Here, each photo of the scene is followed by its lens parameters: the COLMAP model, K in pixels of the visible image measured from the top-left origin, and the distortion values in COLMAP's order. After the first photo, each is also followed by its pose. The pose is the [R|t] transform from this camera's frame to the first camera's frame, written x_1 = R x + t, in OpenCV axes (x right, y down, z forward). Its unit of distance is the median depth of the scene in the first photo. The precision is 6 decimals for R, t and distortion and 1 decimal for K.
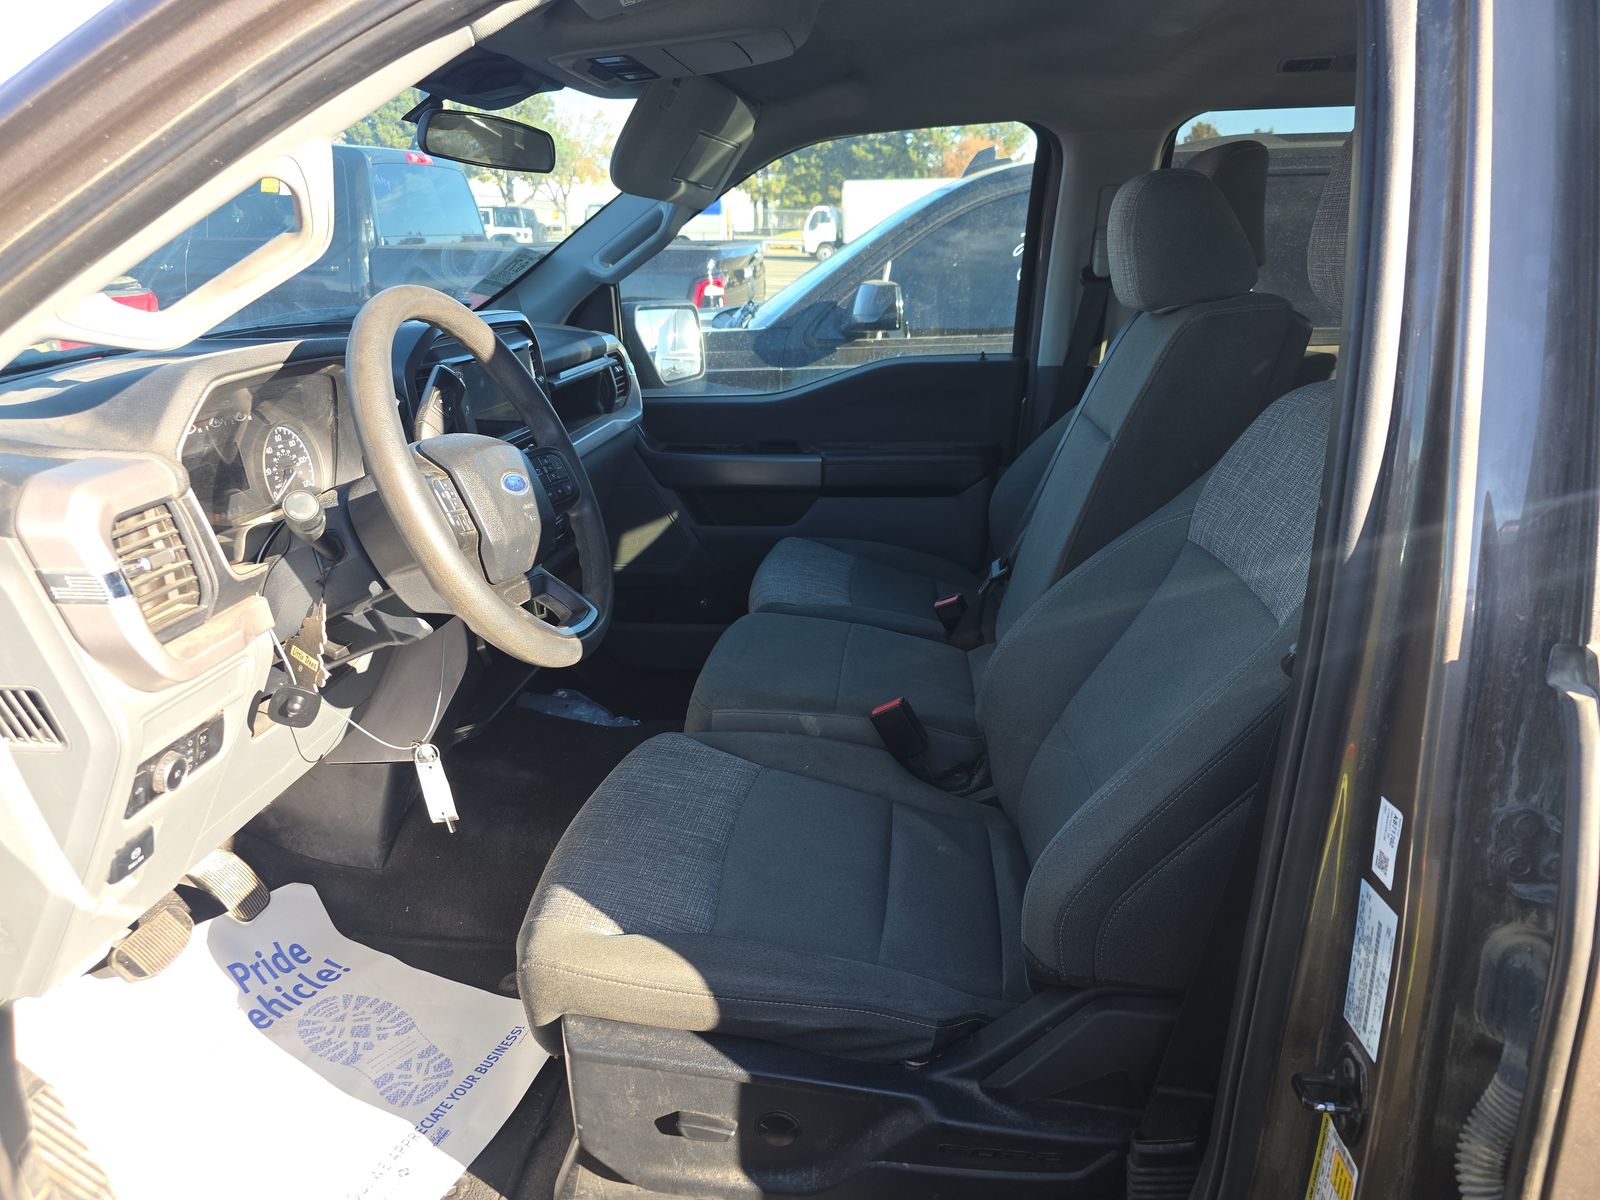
lens RADIAL K [[1070.4, 0, 800.0], [0, 1070.4, 600.0], [0, 0, 1]] dist [0.071177, -0.079225]
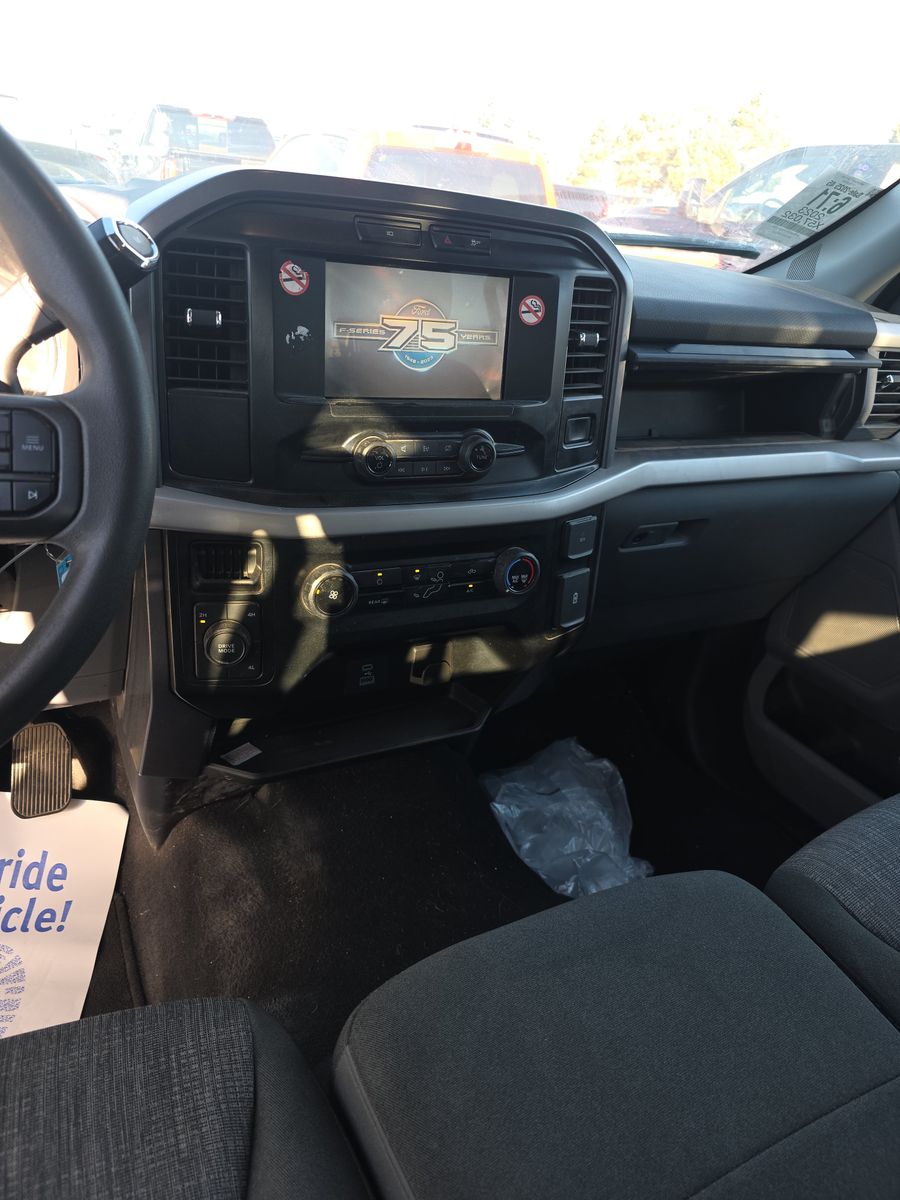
lens RADIAL K [[802.8, 0, 449.4], [0, 802.8, 583.3], [0, 0, 1]] dist [0.071177, -0.079225]
pose [[0.551869, 0.415781, -0.722888, 0.120322], [-0.371127, 0.898722, 0.233589, -0.185907], [0.746797, 0.139372, 0.650284, 0.777924]]
